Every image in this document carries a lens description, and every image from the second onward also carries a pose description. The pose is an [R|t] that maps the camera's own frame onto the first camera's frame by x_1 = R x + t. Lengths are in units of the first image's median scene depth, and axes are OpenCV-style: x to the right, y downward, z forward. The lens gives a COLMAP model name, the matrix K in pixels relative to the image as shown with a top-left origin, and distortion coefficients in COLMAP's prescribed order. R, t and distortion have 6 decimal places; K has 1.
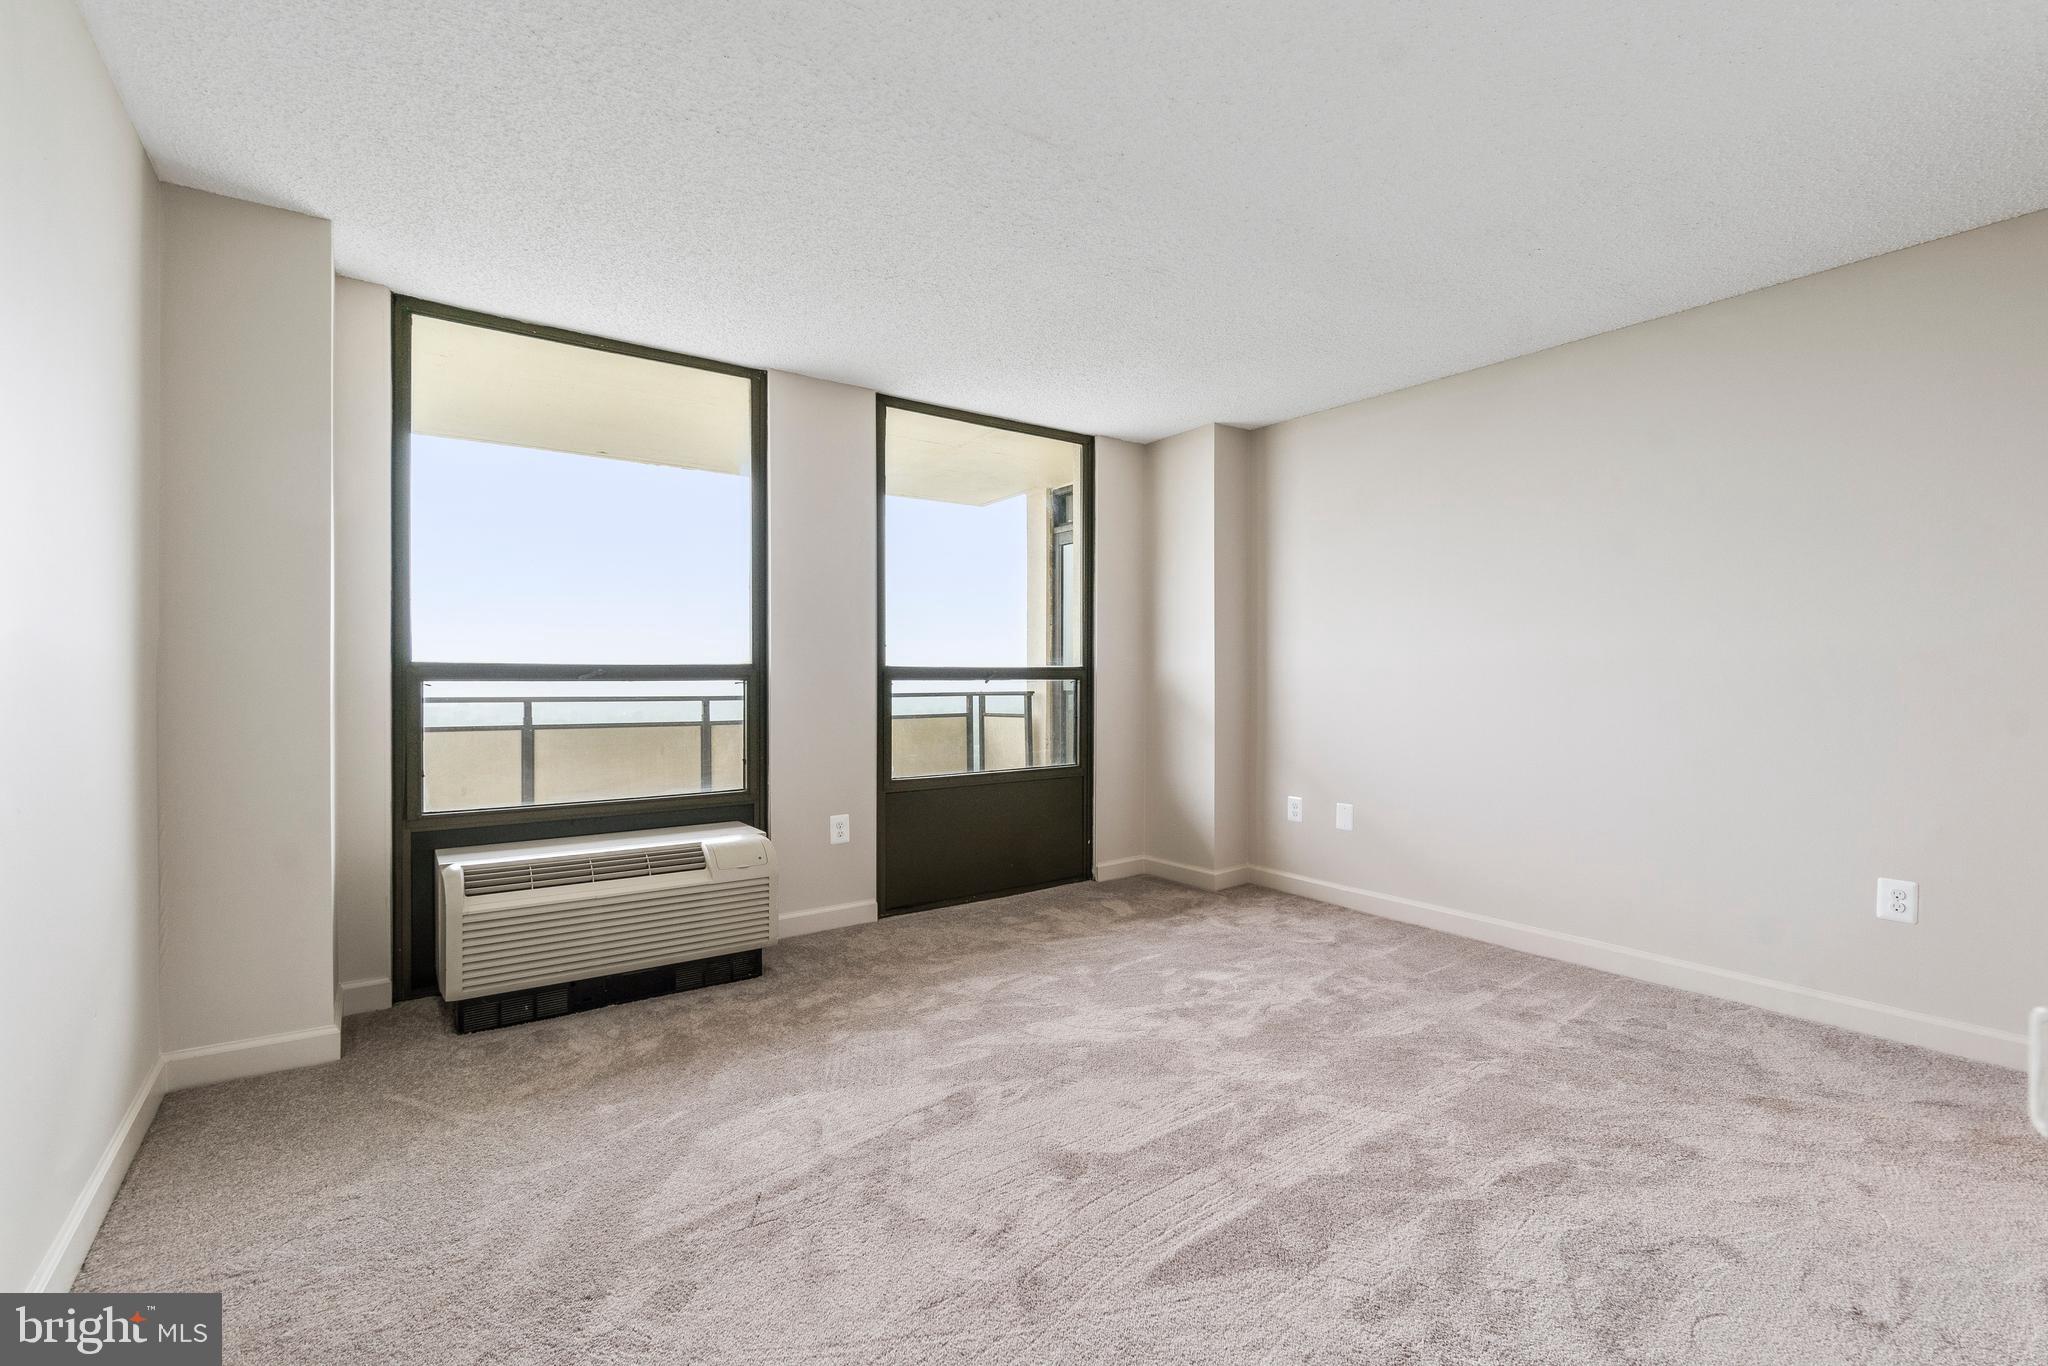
lens RADIAL K [[878.4, 0, 1010.0], [0, 878.4, 675.6], [0, 0, 1]] dist [-0.001418, -0.000044]
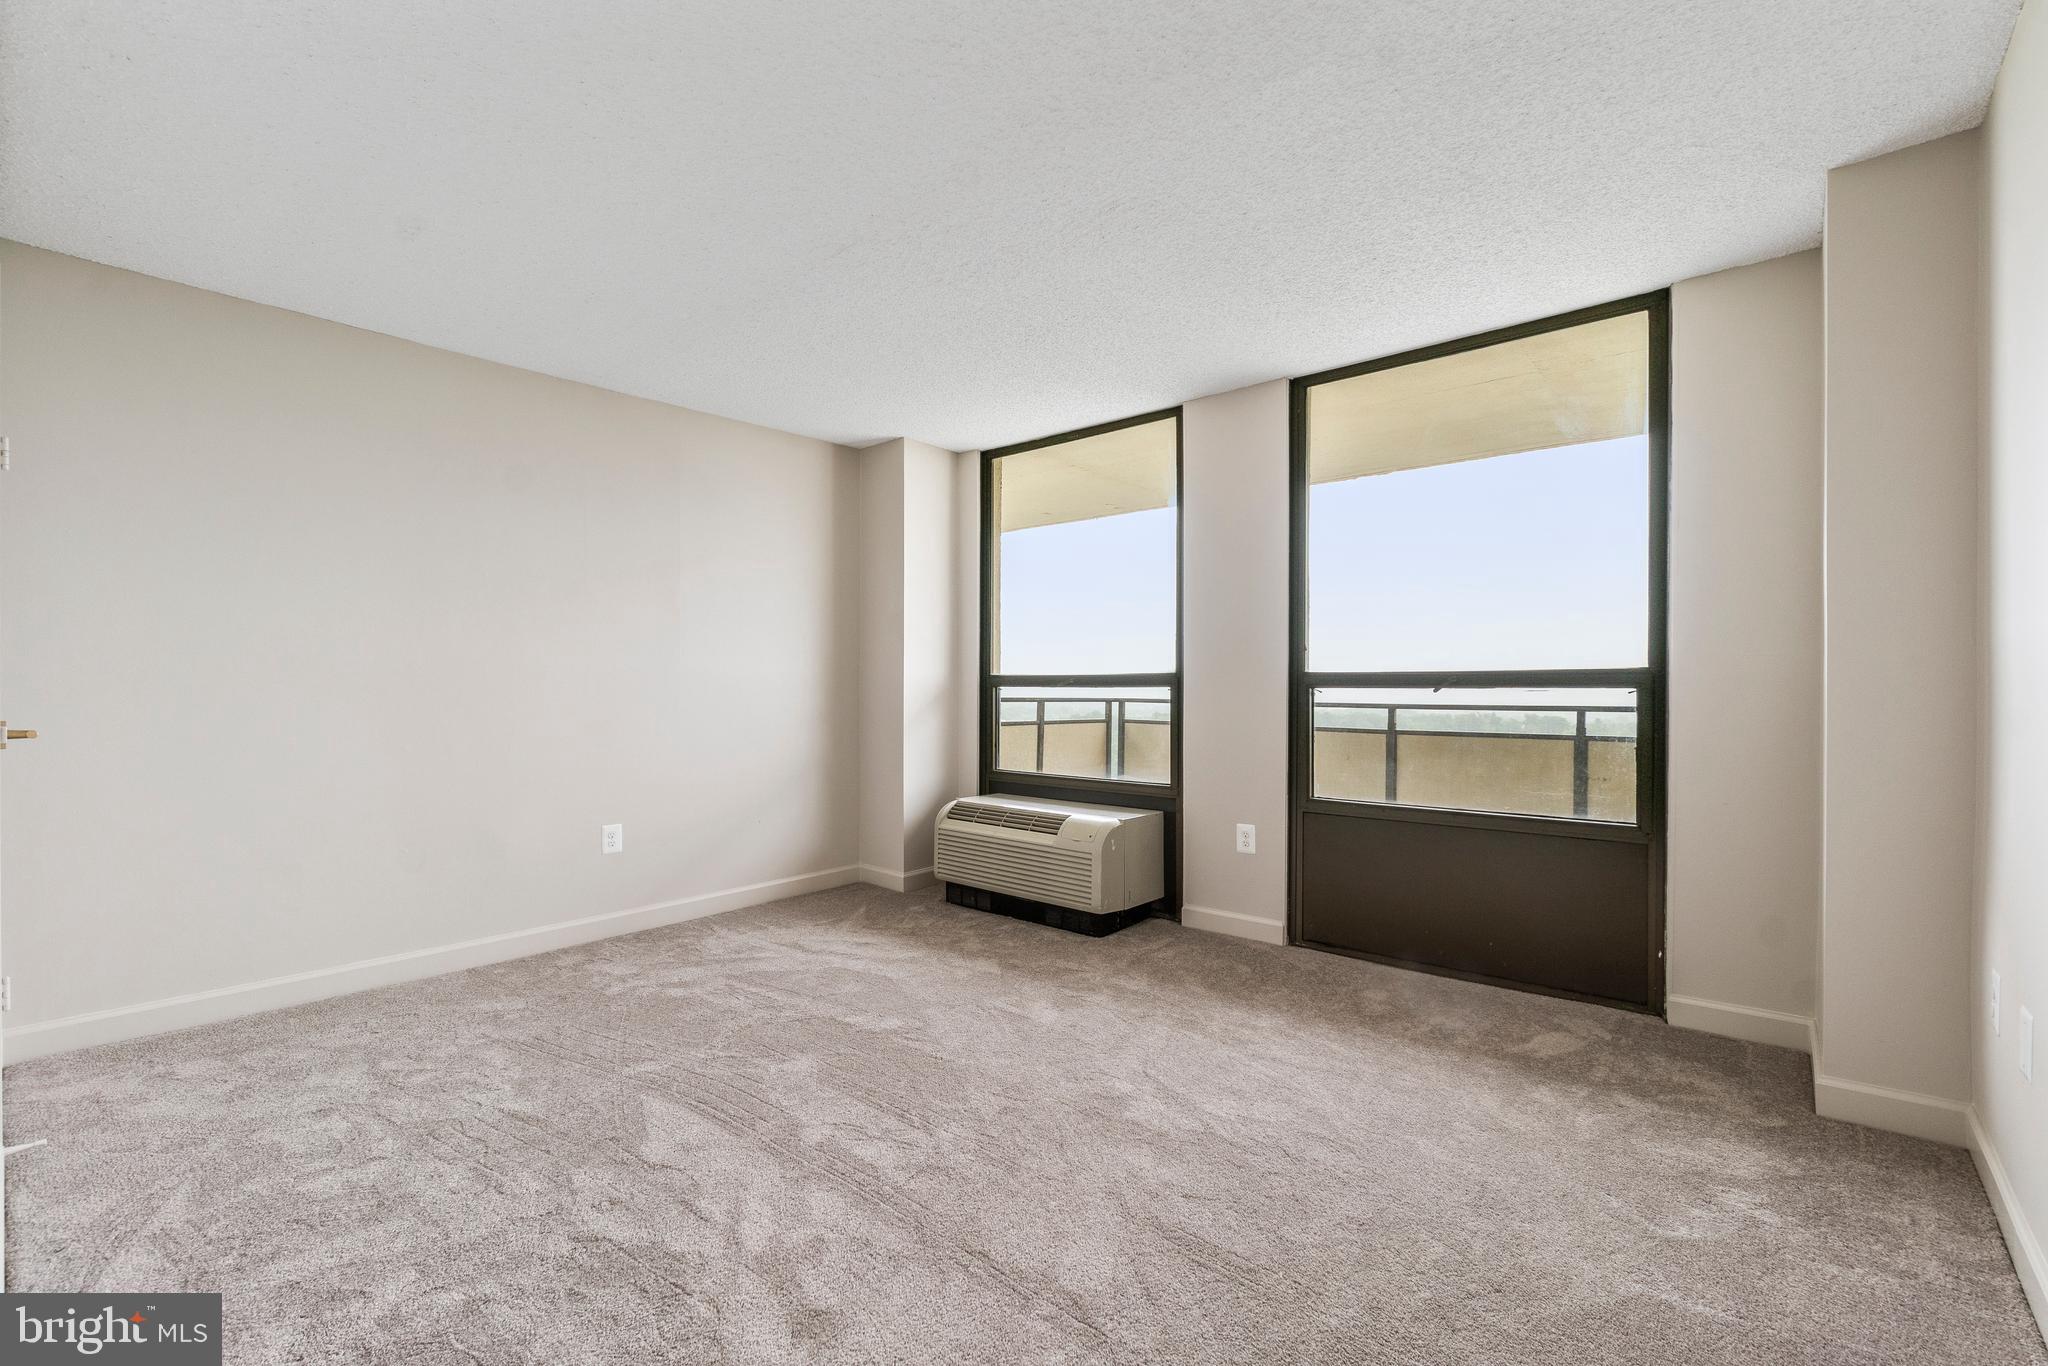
lens RADIAL K [[878.4, 0, 1010.0], [0, 878.4, 675.6], [0, 0, 1]] dist [-0.001418, -0.000044]
pose [[0.218809, -0.015354, -0.975647, 0.674301], [0.005074, 0.999881, -0.014598, 0.005321], [0.975755, -0.001756, 0.218860, 0.500039]]
